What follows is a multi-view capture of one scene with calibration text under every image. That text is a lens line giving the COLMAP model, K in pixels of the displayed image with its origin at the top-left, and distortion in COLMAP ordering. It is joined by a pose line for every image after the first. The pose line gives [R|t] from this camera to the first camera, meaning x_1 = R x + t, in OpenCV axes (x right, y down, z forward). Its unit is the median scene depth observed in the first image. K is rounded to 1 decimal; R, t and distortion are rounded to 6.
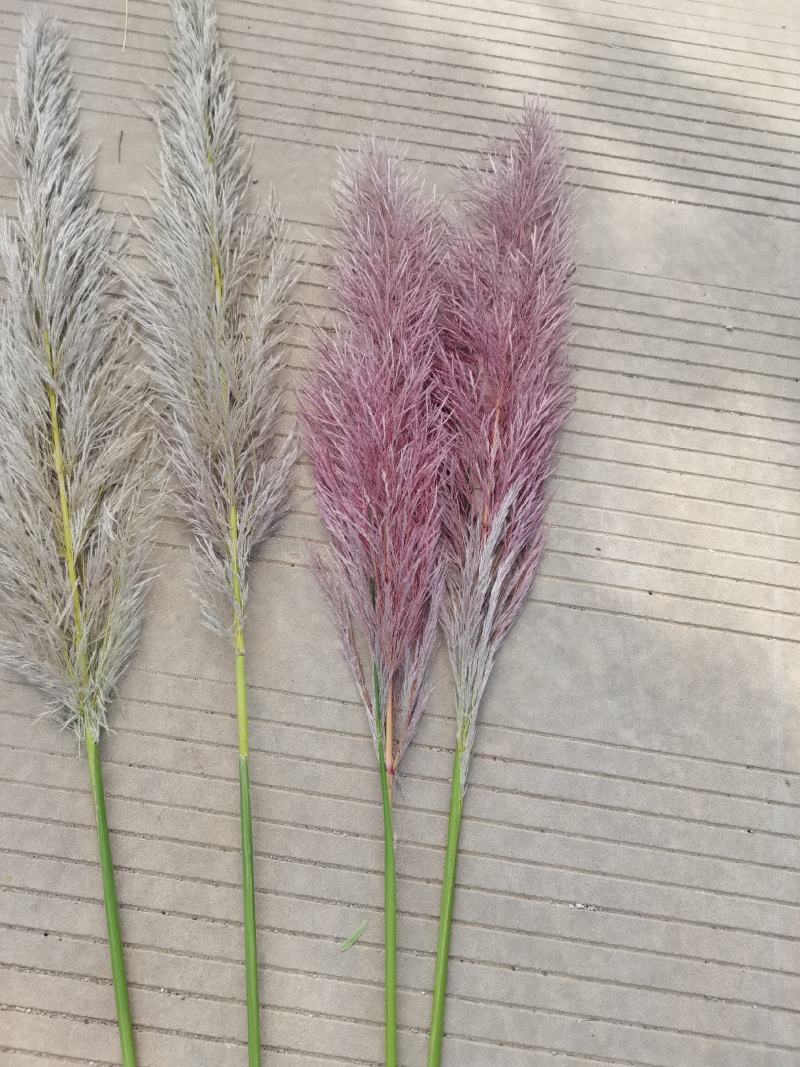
lens RADIAL K [[827.0, 0, 400.0], [0, 827.0, 528.2], [0, 0, 1]] dist [0.048462, -0.063443]
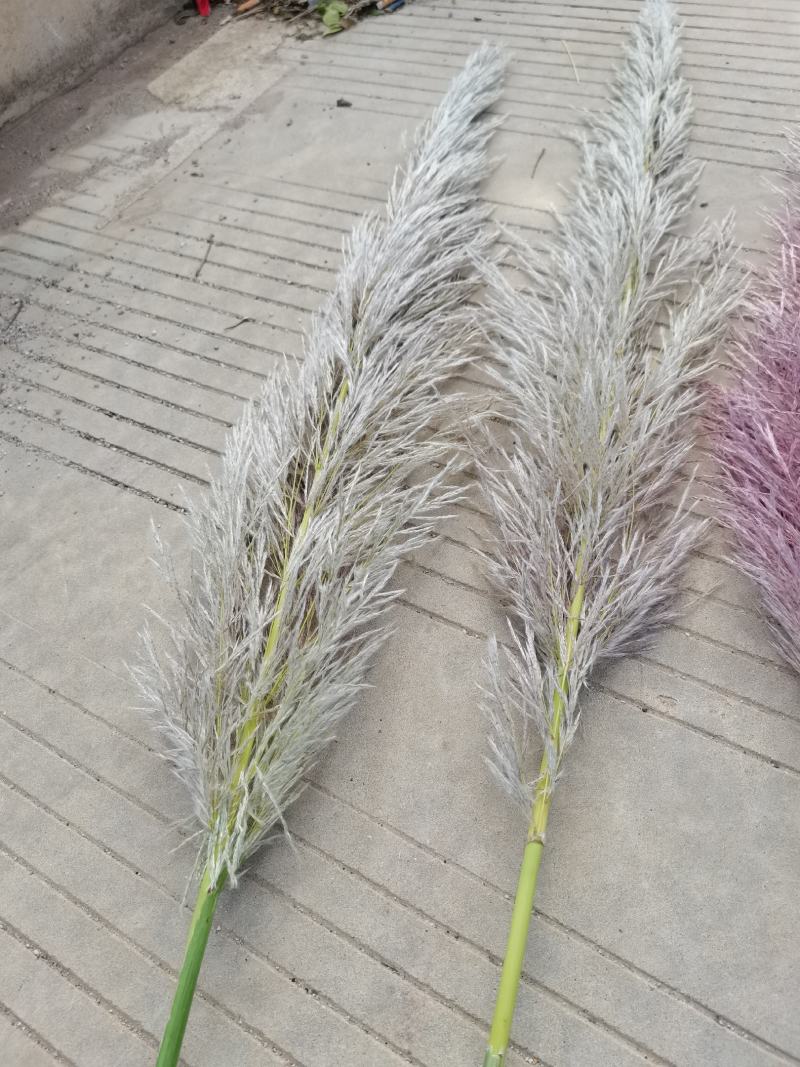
lens RADIAL K [[827.0, 0, 400.0], [0, 827.0, 528.2], [0, 0, 1]] dist [0.048462, -0.063443]
pose [[0.903480, 0.188960, -0.384732, -0.094263], [-0.279538, 0.940191, -0.194679, 0.082852], [0.324935, 0.283436, 0.902265, 0.394542]]
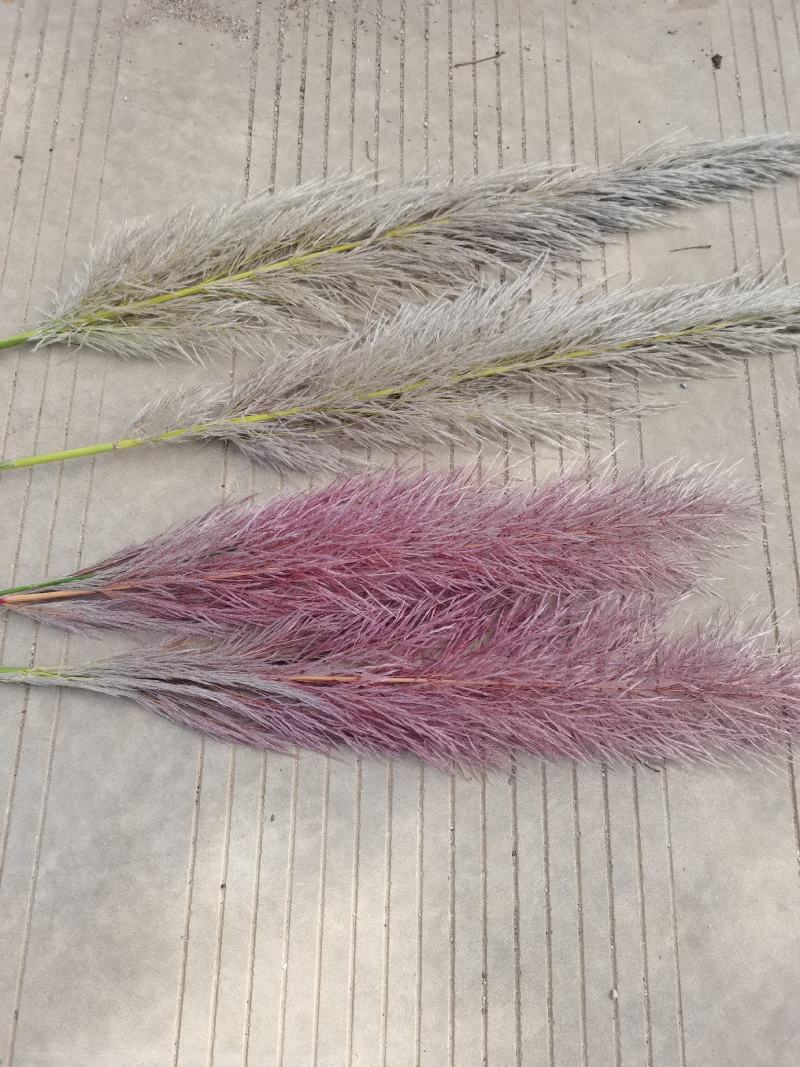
lens RADIAL K [[827.0, 0, 400.0], [0, 827.0, 528.2], [0, 0, 1]] dist [0.048462, -0.063443]
pose [[0.124097, 0.937276, -0.325751, 0.258576], [-0.946435, 0.210428, 0.244908, -0.376940], [0.298094, 0.277910, 0.913185, 0.176785]]
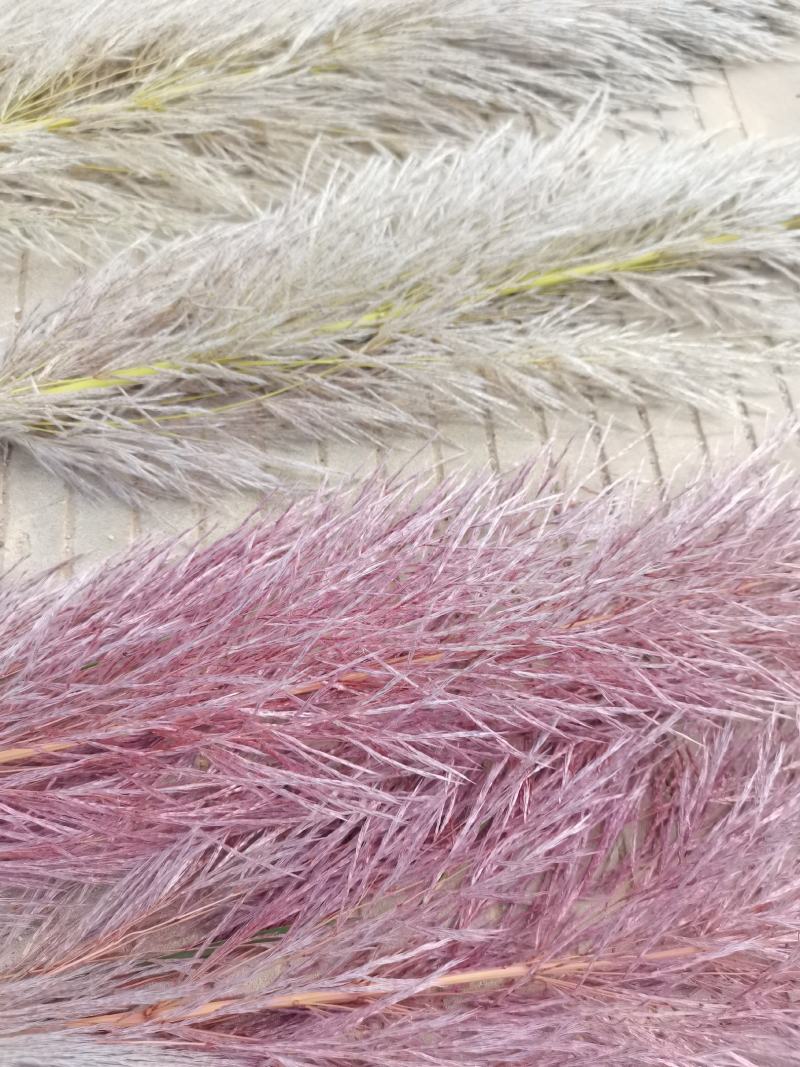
lens RADIAL K [[840.5, 0, 398.5], [0, 840.5, 518.2], [0, 0, 1]] dist [0.003935, -0.007324]
pose [[0.249448, 0.862843, -0.439633, 0.096561], [-0.937432, 0.329026, 0.113860, -0.196050], [0.242894, 0.383724, 0.890931, 0.654598]]
